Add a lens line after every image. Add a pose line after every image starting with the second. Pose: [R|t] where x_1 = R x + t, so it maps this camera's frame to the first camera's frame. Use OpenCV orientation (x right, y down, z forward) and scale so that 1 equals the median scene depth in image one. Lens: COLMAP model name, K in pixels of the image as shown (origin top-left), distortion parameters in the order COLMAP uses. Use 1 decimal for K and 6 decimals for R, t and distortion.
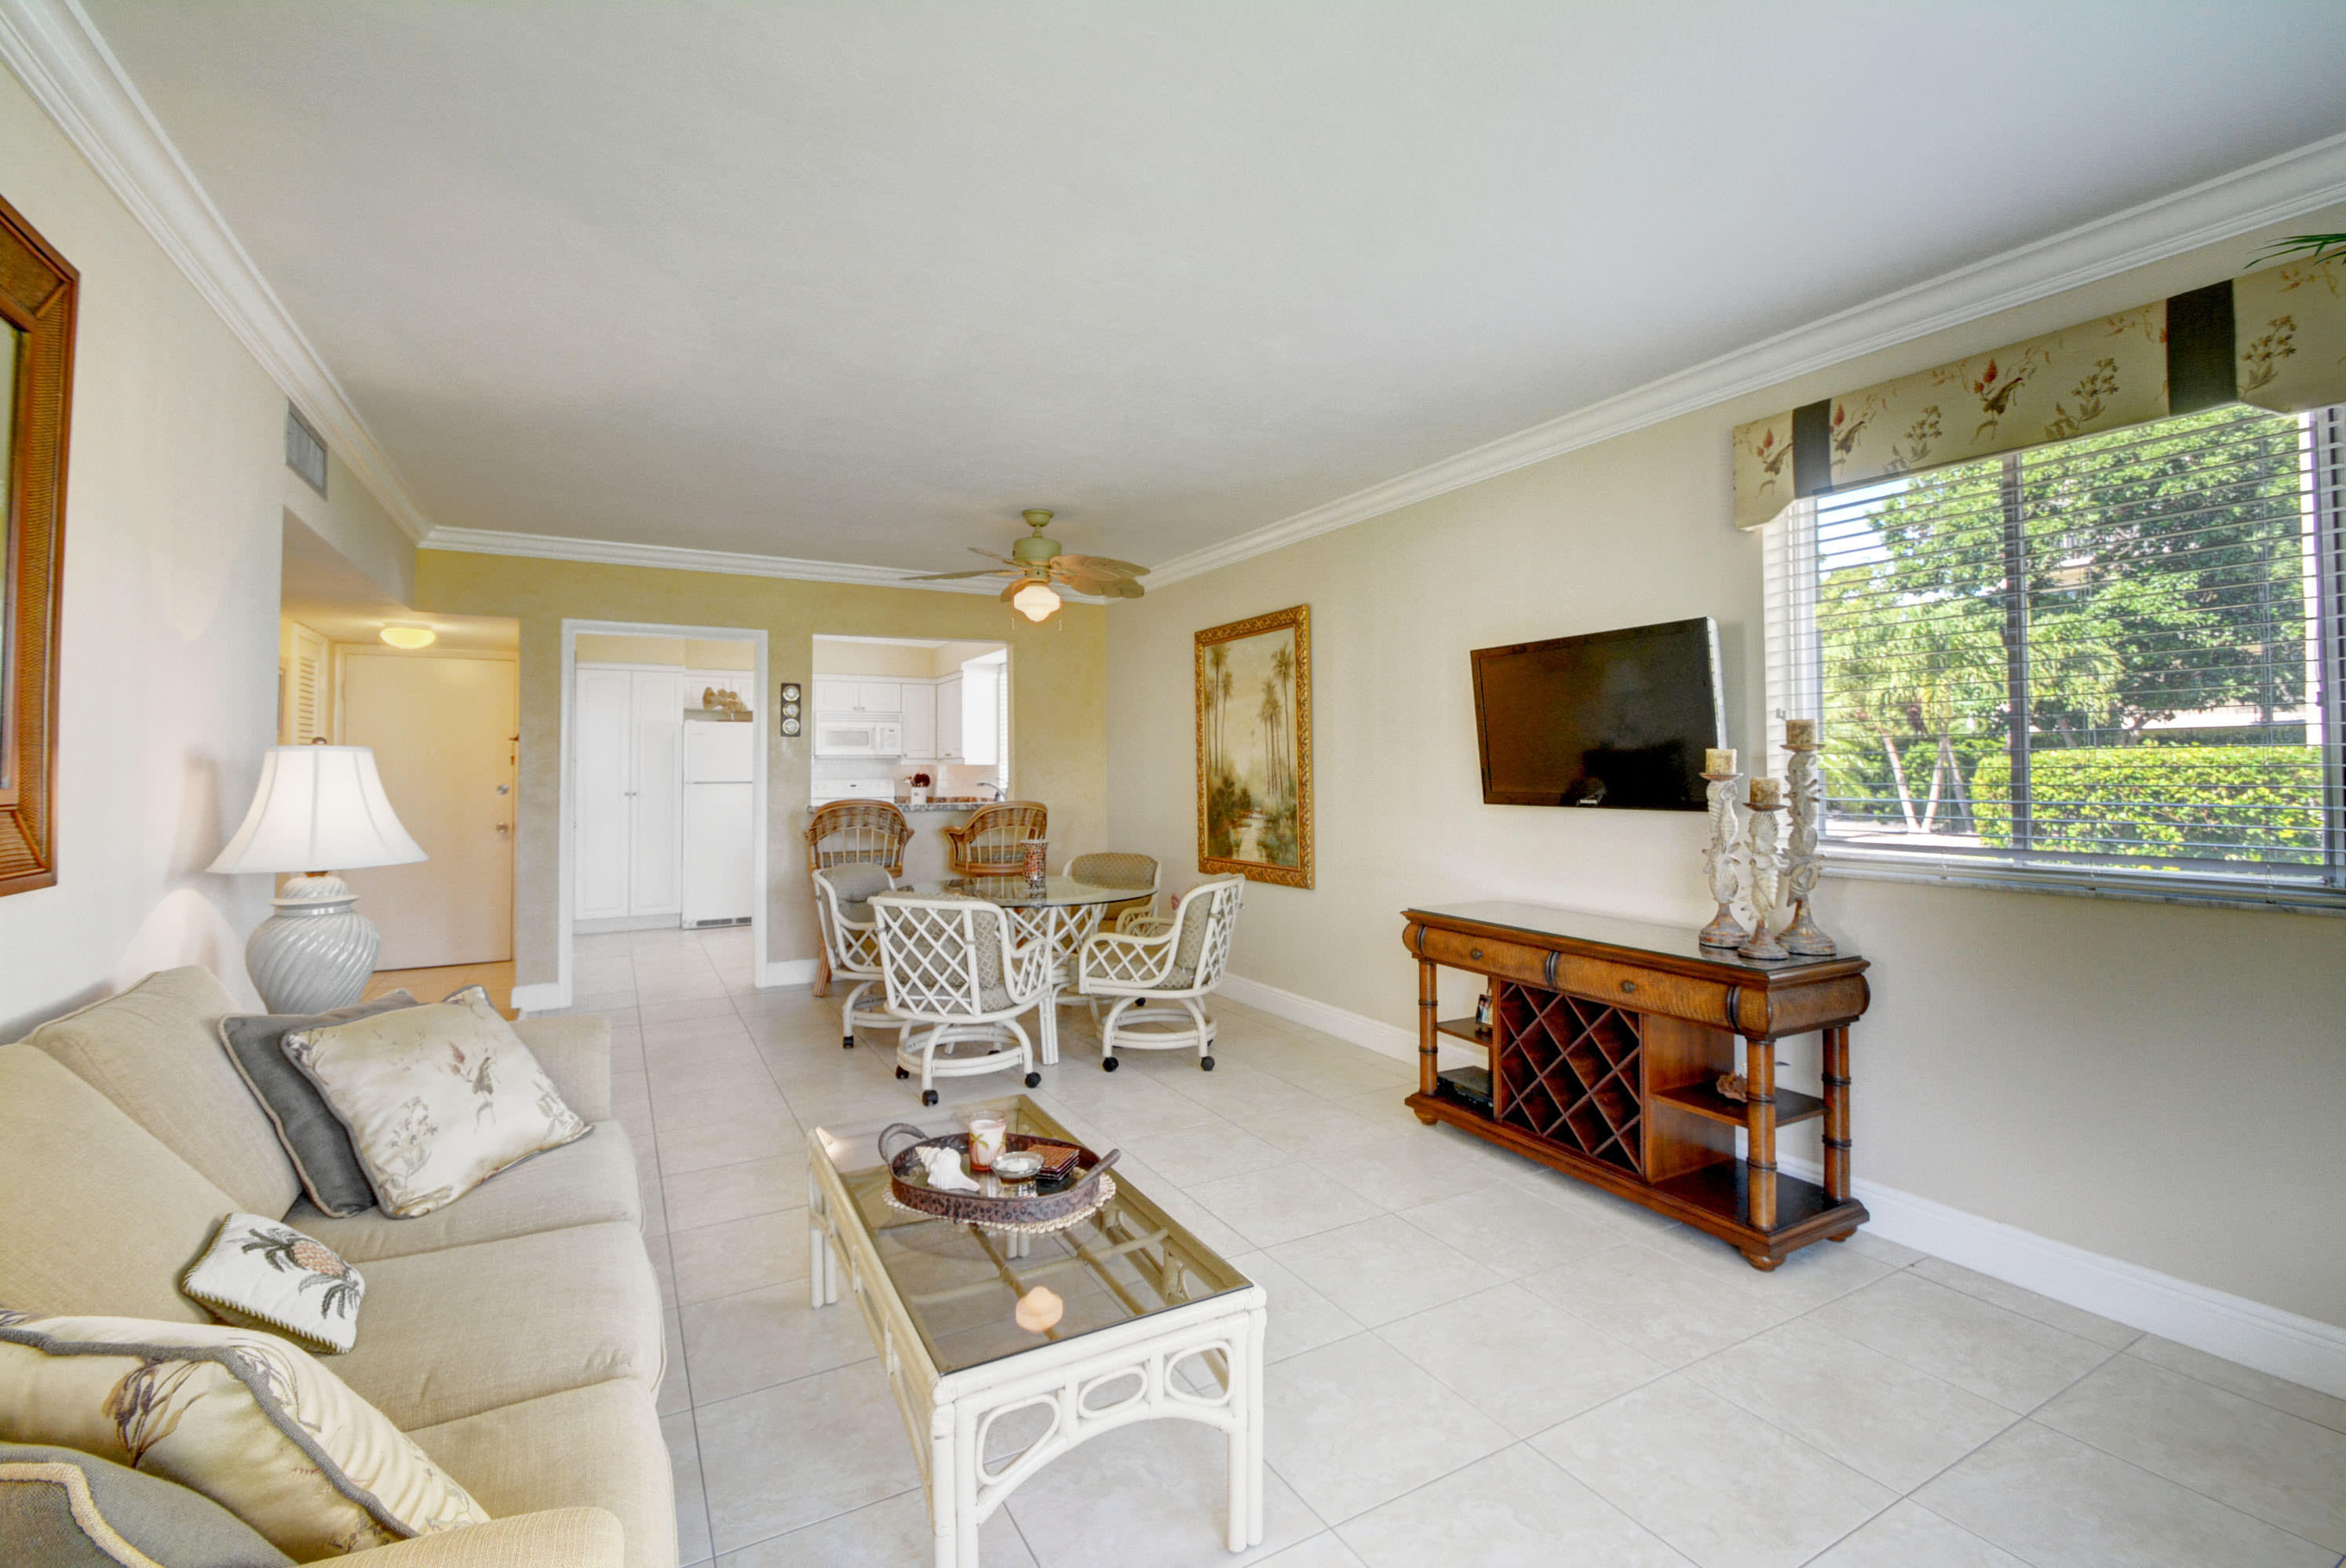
lens RADIAL K [[1038.9, 0, 1180.7], [0, 1038.9, 737.8], [0, 0, 1]] dist [0.002096, -0.000204]
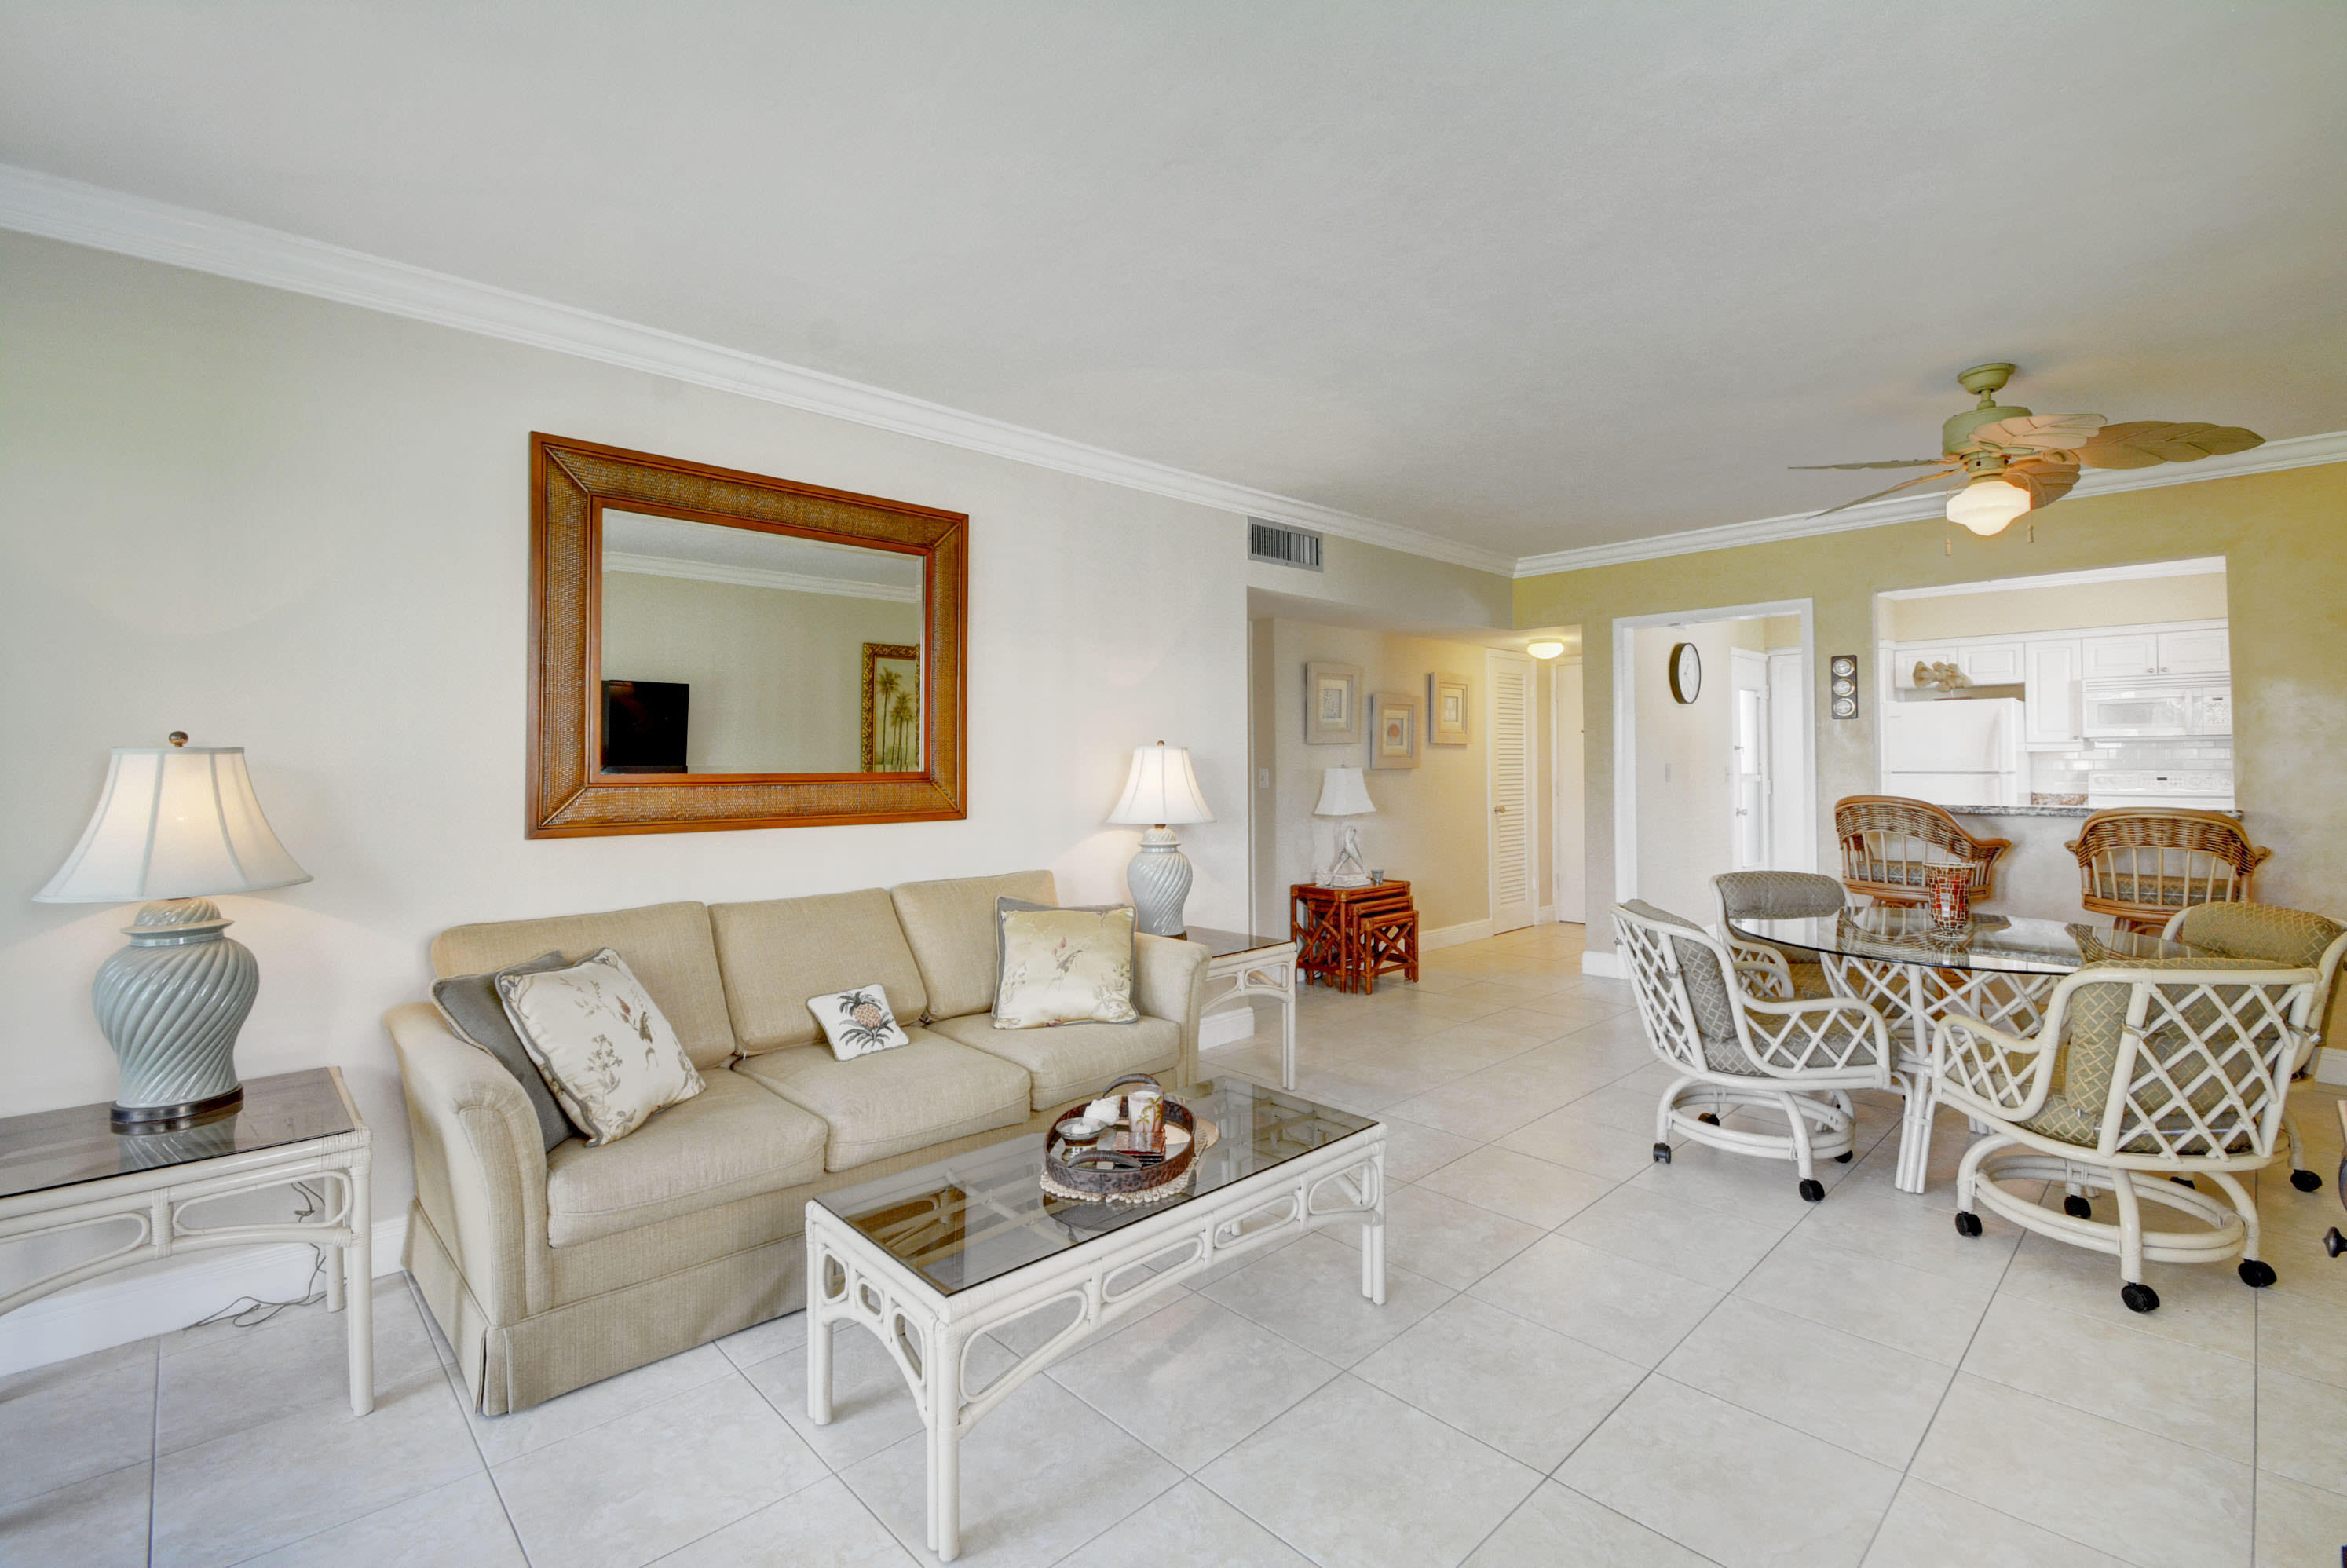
lens RADIAL K [[1018.6, 0, 1178.6], [0, 1018.6, 748.7], [0, 0, 1]] dist [0.001162, -0.009729]
pose [[0.248517, -0.010391, -0.968572, 0.415317], [0.032583, 0.999466, -0.002362, 0.010720], [0.968079, -0.030972, 0.248723, 0.392263]]
